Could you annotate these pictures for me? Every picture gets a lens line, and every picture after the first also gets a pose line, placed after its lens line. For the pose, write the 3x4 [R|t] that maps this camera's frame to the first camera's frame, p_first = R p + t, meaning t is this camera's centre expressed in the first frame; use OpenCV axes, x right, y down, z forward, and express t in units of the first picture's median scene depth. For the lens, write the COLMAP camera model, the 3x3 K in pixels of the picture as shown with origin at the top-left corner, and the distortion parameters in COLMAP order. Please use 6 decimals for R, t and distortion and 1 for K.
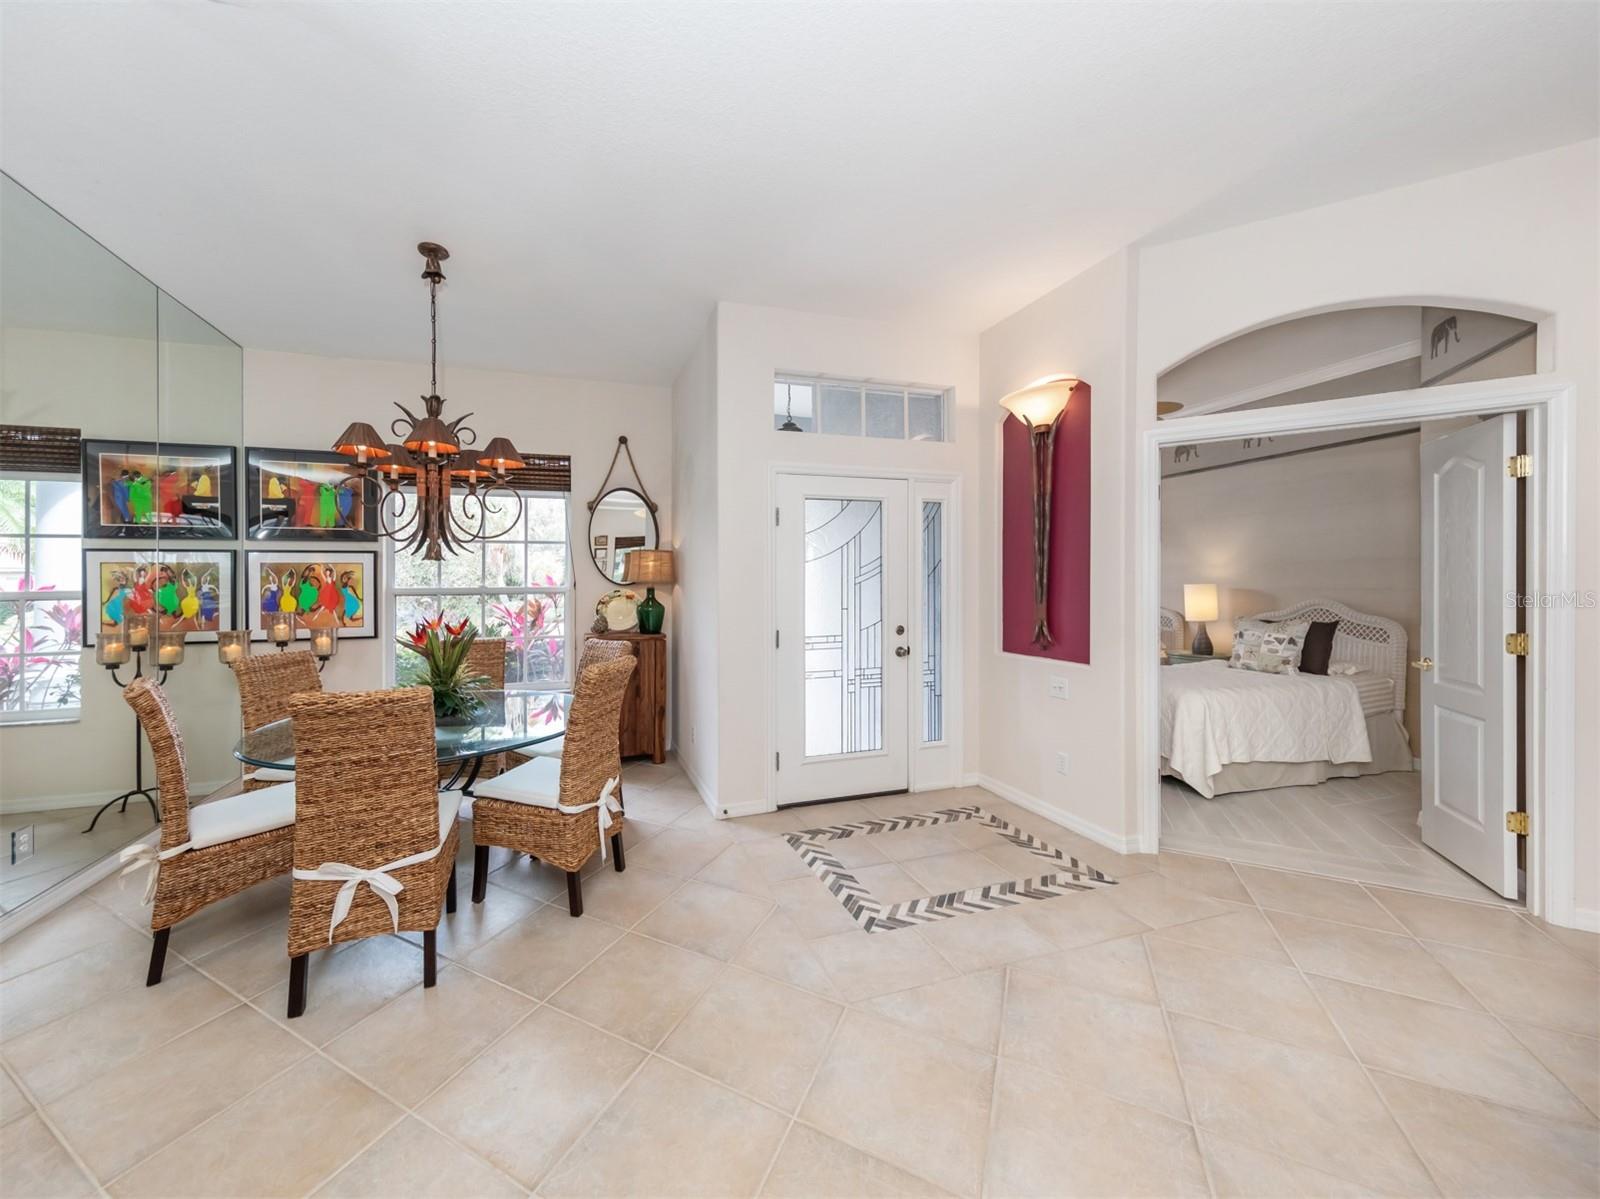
lens RADIAL K [[492.1, 0, 797.9], [0, 492.1, 605.2], [0, 0, 1]] dist [0.000824, -0.000137]
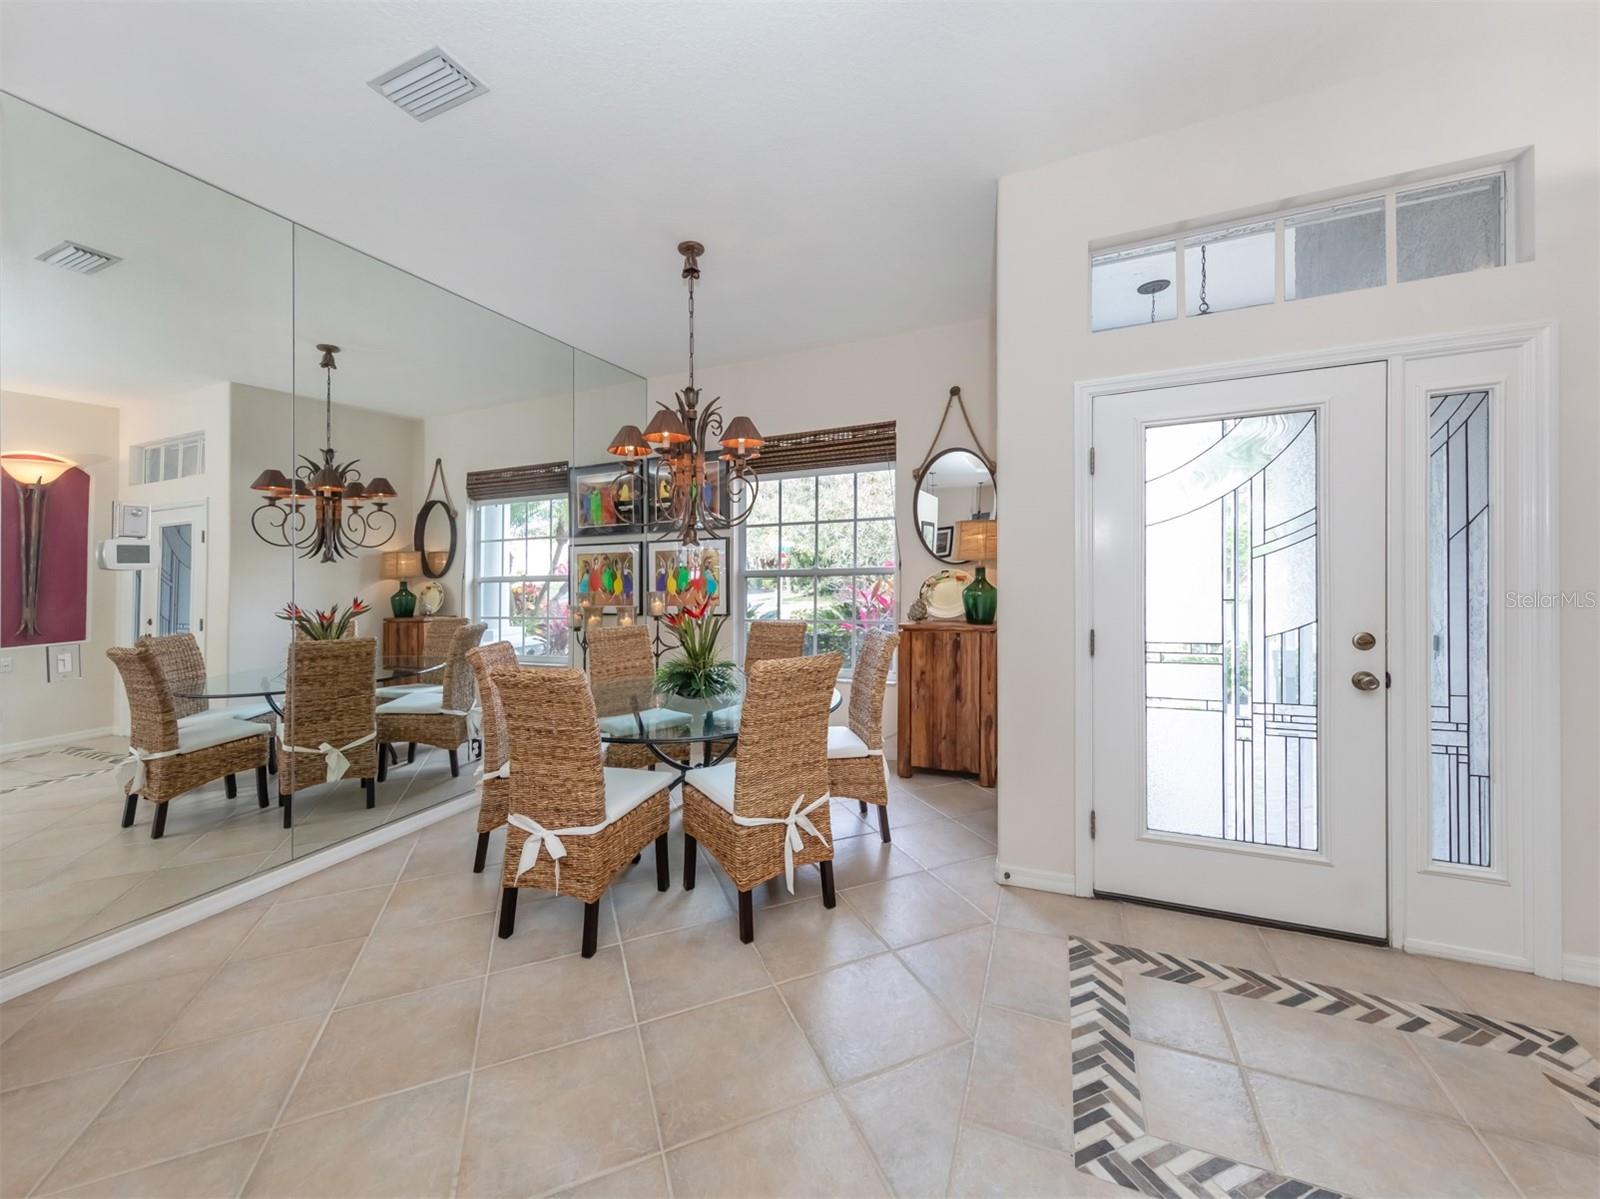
lens RADIAL K [[589.6, 0, 798.7], [0, 589.6, 583.1], [0, 0, 1]] dist [0.003224, -0.000721]
pose [[0.779341, 0.004393, -0.626585, 0.162706], [-0.007994, 0.999964, -0.002933, -0.007958], [0.626549, 0.007295, 0.779348, 0.126207]]
